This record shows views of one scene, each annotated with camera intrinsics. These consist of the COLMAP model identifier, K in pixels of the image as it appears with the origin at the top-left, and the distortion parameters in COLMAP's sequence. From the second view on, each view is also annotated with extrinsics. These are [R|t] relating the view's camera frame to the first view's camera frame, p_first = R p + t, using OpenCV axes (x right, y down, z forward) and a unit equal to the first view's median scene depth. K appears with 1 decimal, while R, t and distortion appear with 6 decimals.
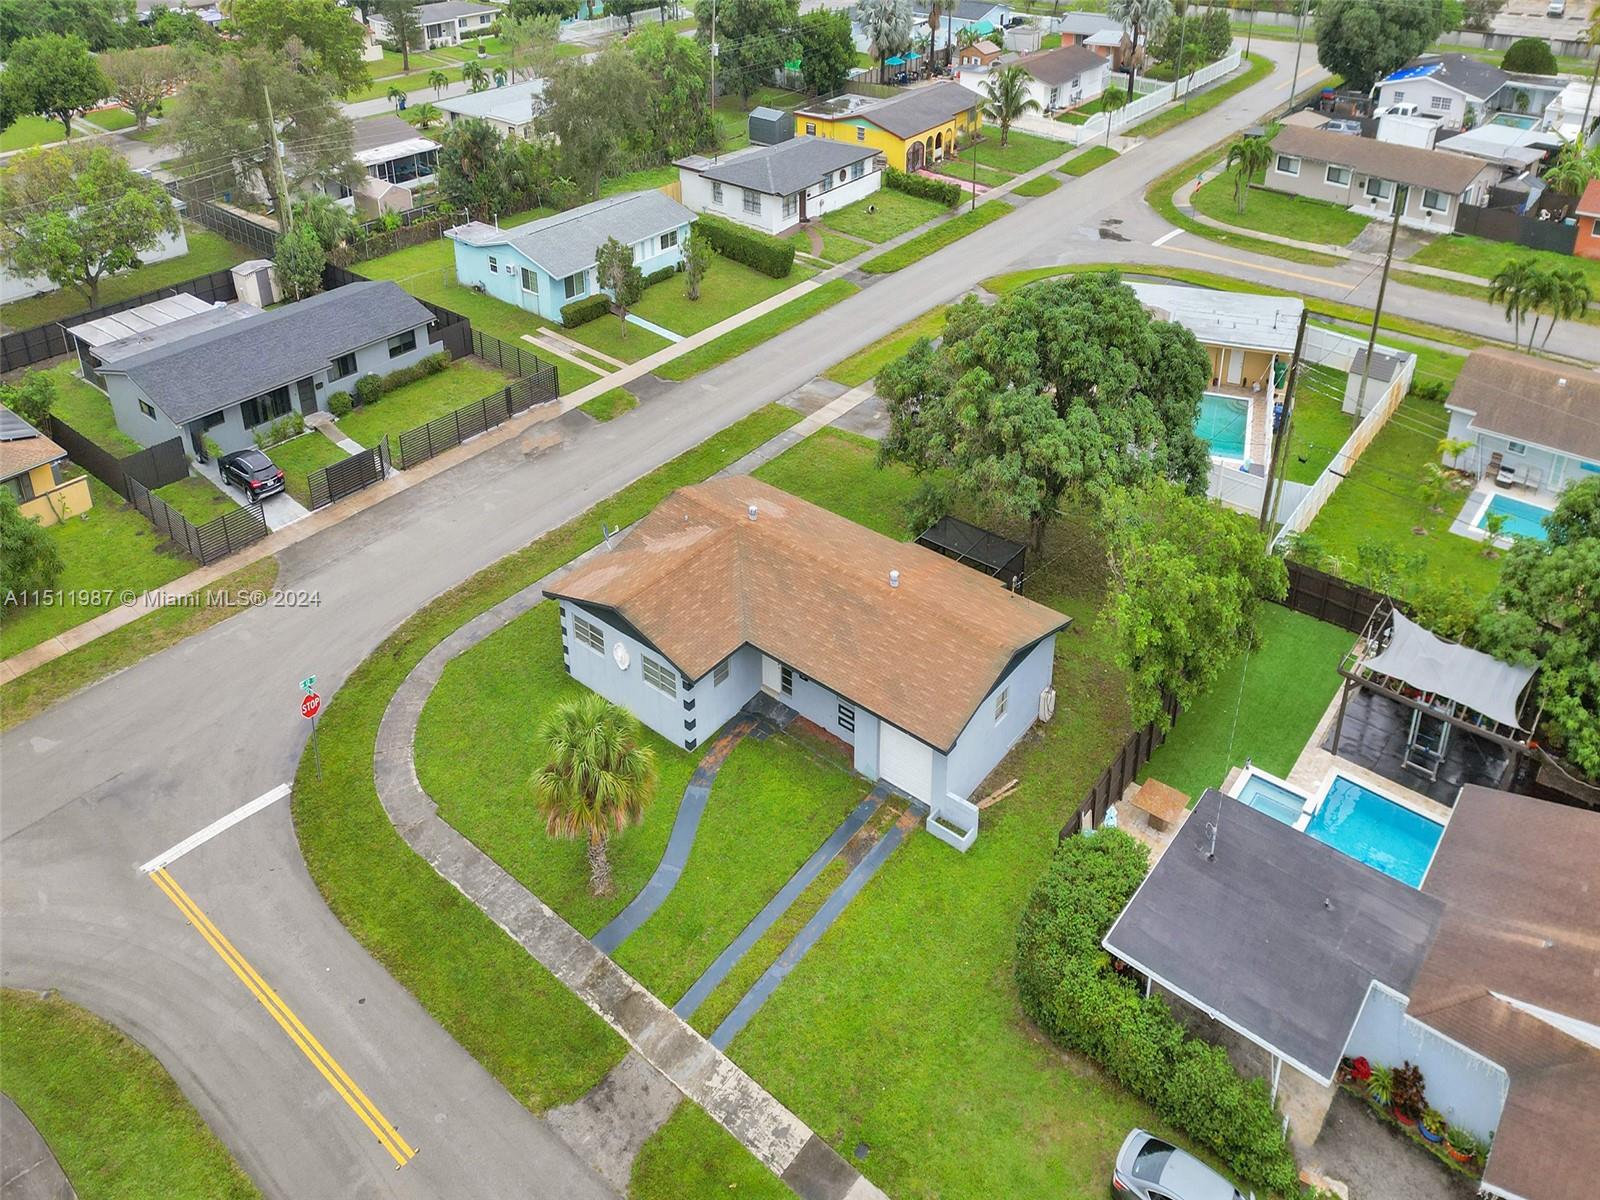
lens RADIAL K [[1073.5, 0, 802.0], [0, 1073.5, 516.2], [0, 0, 1]] dist [0.077120, -0.048647]
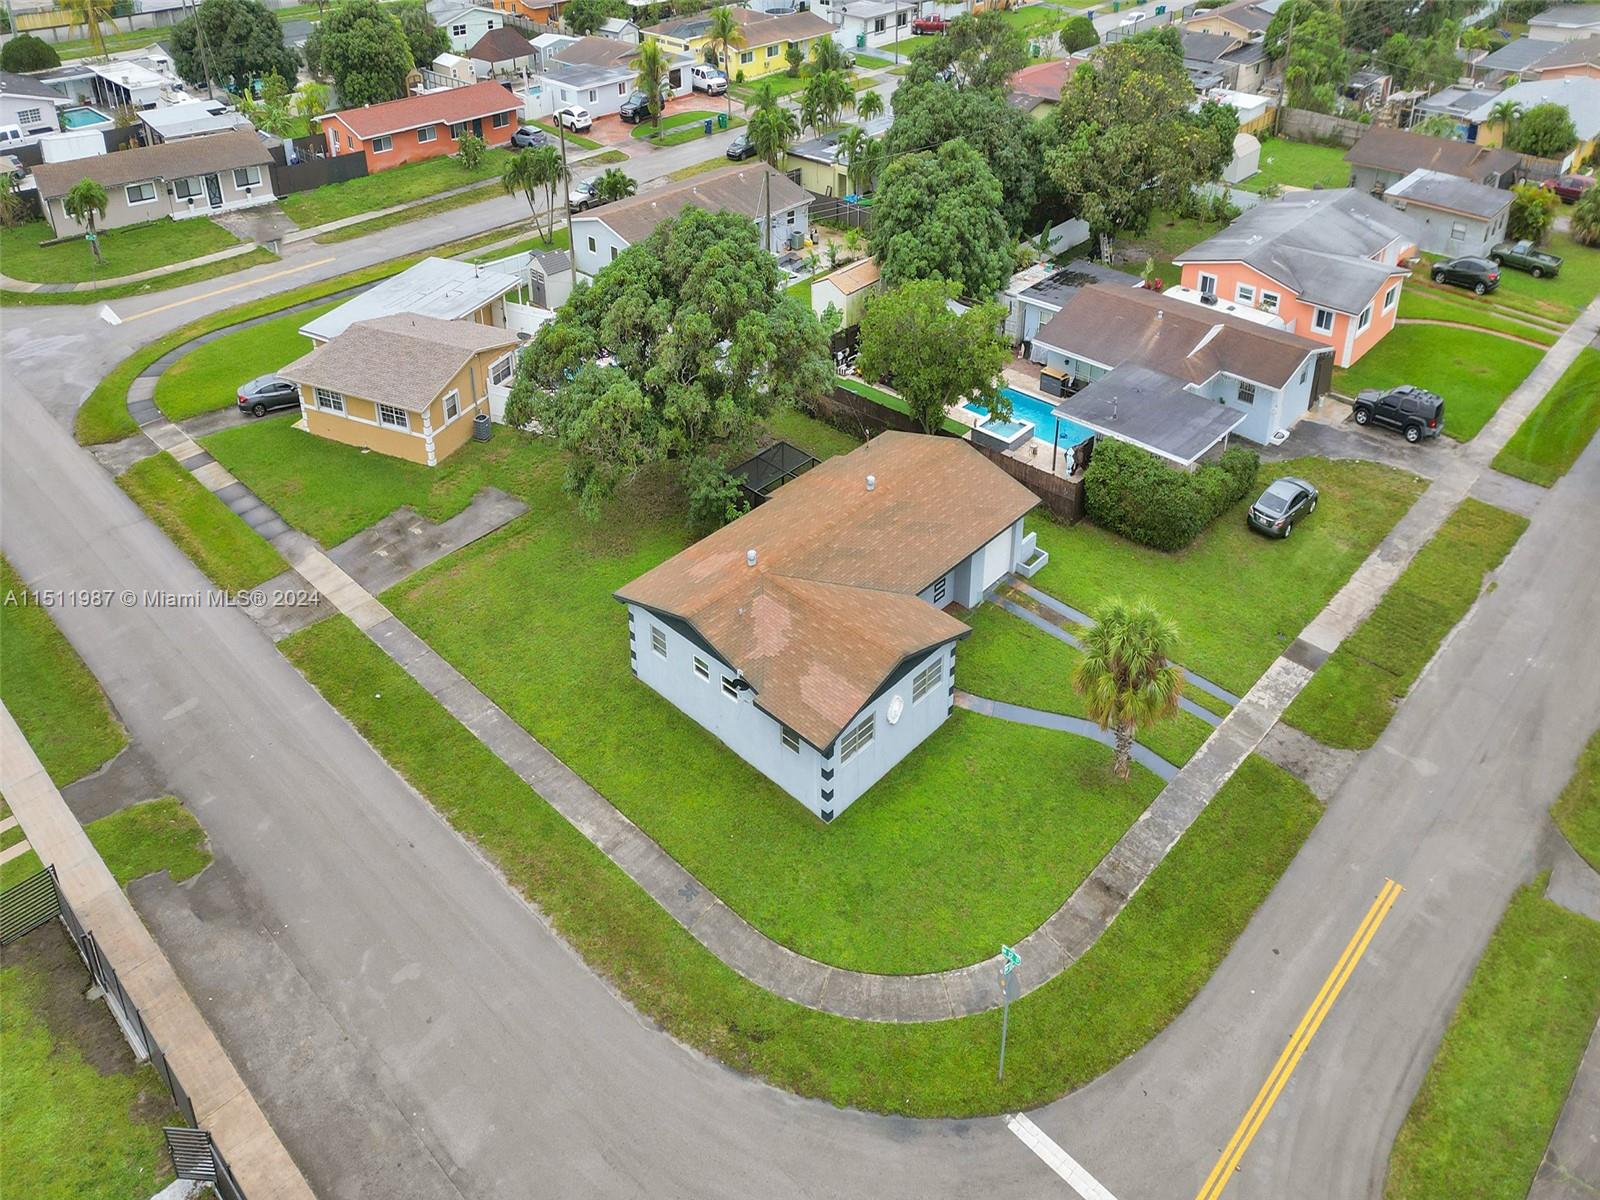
lens RADIAL K [[1065.5, 0, 790.3], [0, 1065.5, 512.9], [0, 0, 1]] dist [0.090502, -0.075640]
pose [[0.079862, -0.571184, 0.816927, -0.687046], [0.569050, 0.699002, 0.433103, -0.364300], [-0.818416, 0.430284, 0.380856, 0.532148]]
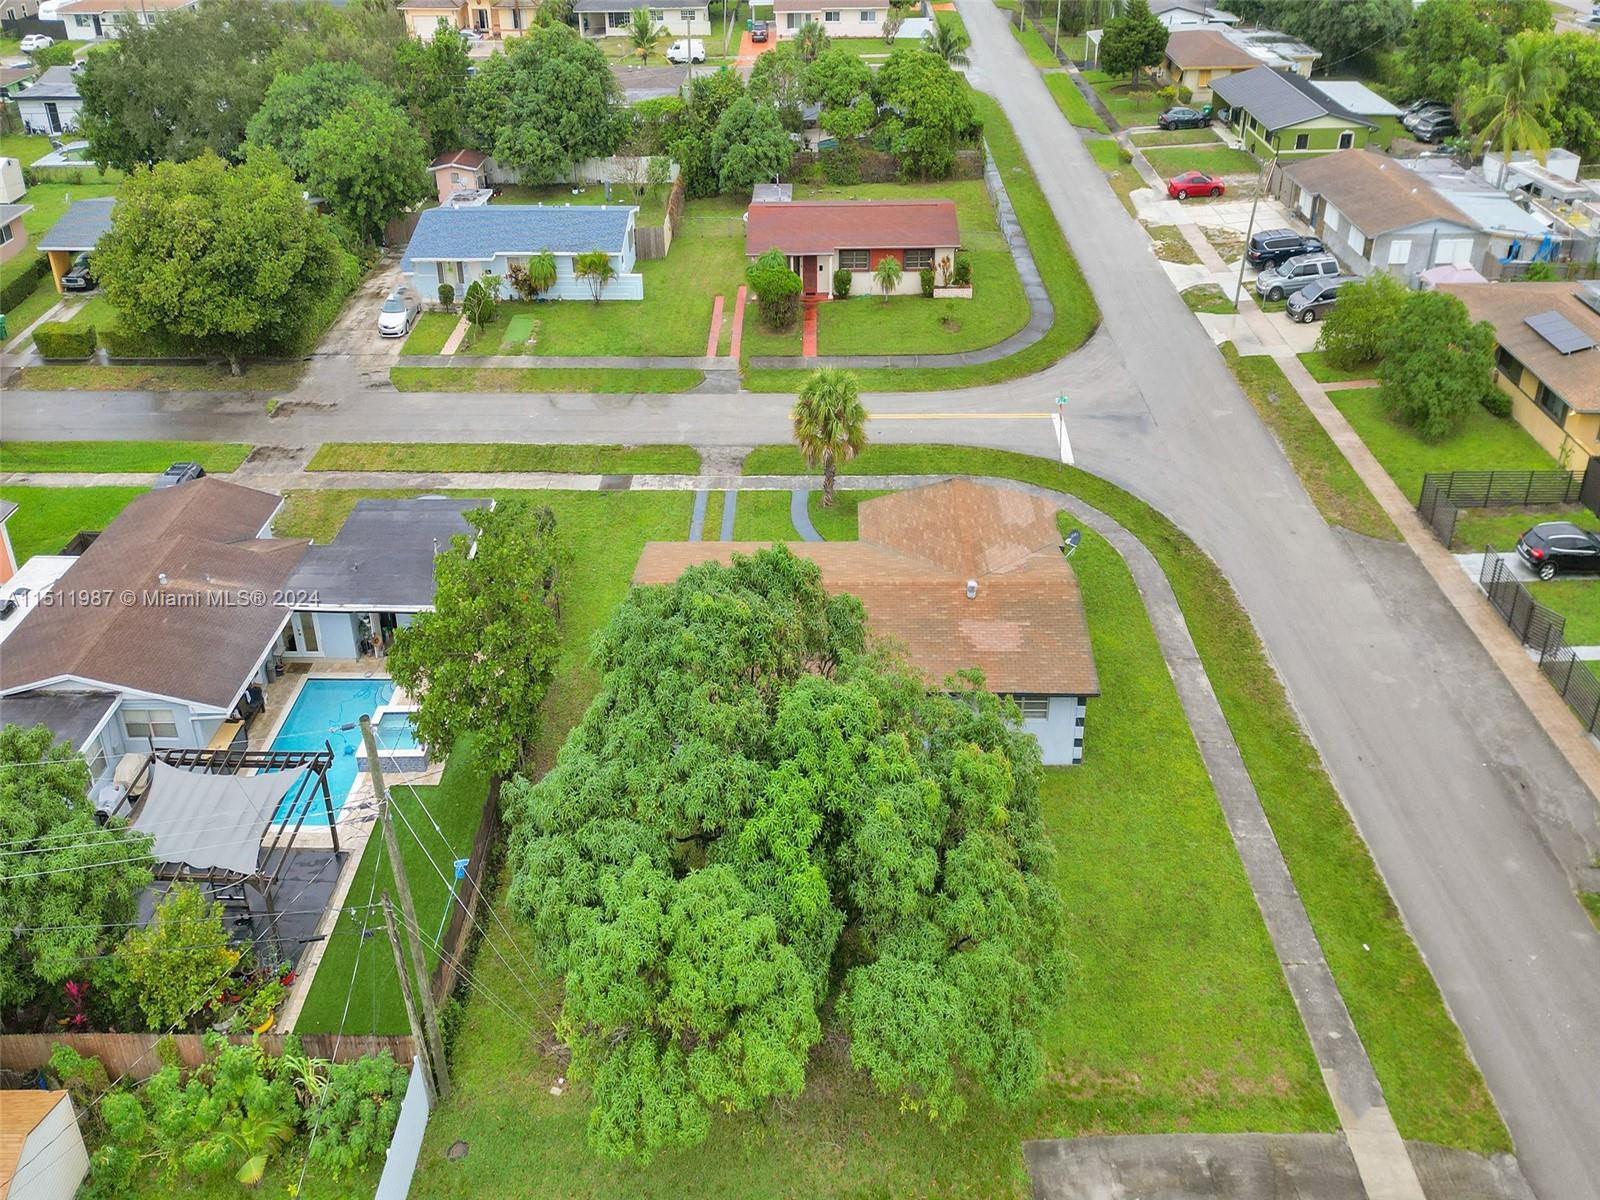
lens RADIAL K [[1066.1, 0, 801.6], [0, 1066.1, 539.5], [0, 0, 1]] dist [0.078072, -0.059597]
pose [[-0.781508, 0.393191, -0.484403, 0.416247], [-0.332180, 0.394984, 0.856530, -0.638232], [0.528111, 0.830294, -0.178073, 0.922128]]
